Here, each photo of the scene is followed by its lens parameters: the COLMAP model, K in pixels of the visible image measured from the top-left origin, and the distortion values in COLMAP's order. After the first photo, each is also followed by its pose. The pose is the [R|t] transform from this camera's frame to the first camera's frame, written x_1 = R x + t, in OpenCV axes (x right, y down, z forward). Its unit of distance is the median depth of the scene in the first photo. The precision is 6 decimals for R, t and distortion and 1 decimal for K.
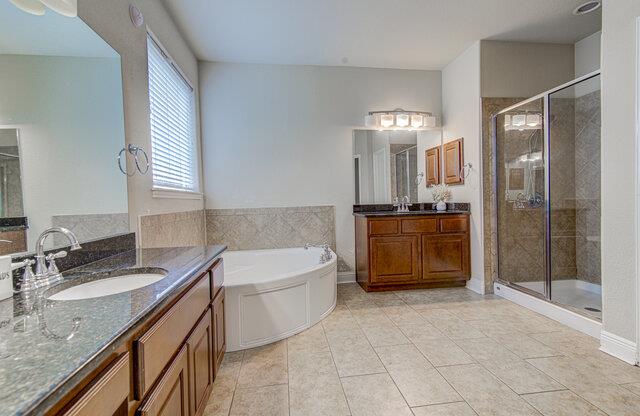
lens RADIAL K [[284.7, 0, 320.0], [0, 284.7, 208.0], [0, 0, 1]] dist [0.002336, -0.000044]
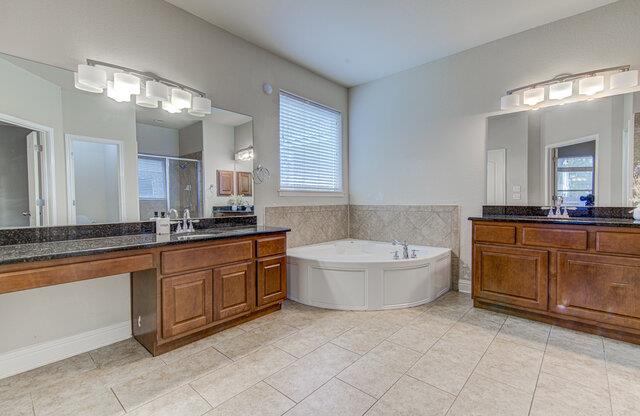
lens RADIAL K [[284.7, 0, 320.0], [0, 284.7, 208.0], [0, 0, 1]] dist [0.002336, -0.000044]
pose [[0.654682, 0.044596, -0.754588, 0.493035], [-0.030621, 0.999003, 0.032474, -0.018118], [0.755284, 0.001846, 0.655395, 0.073913]]
